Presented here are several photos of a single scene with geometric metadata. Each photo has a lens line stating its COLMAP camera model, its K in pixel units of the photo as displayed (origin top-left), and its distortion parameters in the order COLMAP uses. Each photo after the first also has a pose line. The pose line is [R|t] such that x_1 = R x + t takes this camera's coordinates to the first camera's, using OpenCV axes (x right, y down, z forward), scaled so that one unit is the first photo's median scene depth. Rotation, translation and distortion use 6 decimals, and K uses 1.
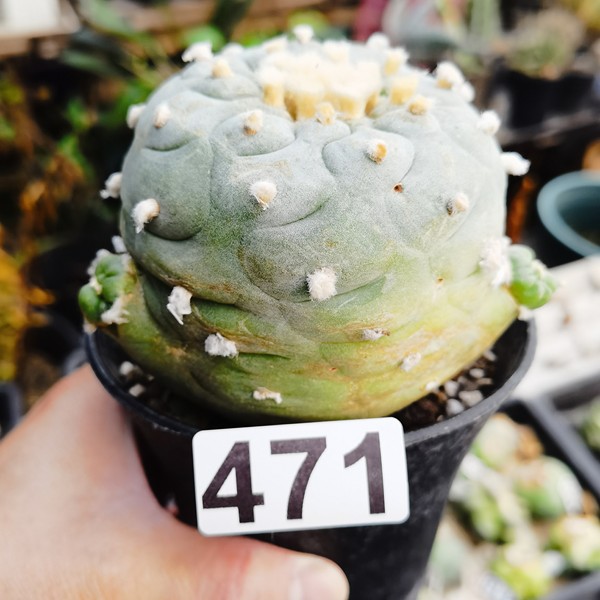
lens RADIAL K [[668.0, 0, 300.0], [0, 668.0, 300.0], [0, 0, 1]] dist [-0.070685, -0.018106]
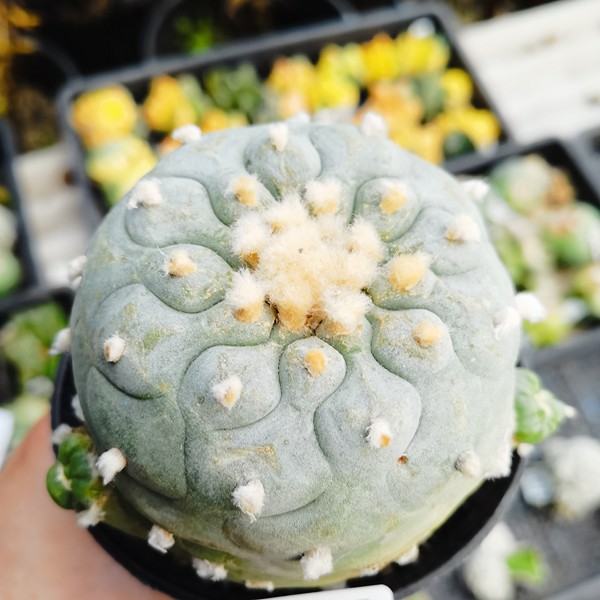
lens RADIAL K [[668.0, 0, 300.0], [0, 668.0, 300.0], [0, 0, 1]] dist [-0.070685, -0.018106]
pose [[0.998243, -0.041223, 0.042554, -0.014089], [0.023660, 0.935867, 0.351557, -0.665833], [-0.054317, -0.349933, 0.935199, 0.264193]]
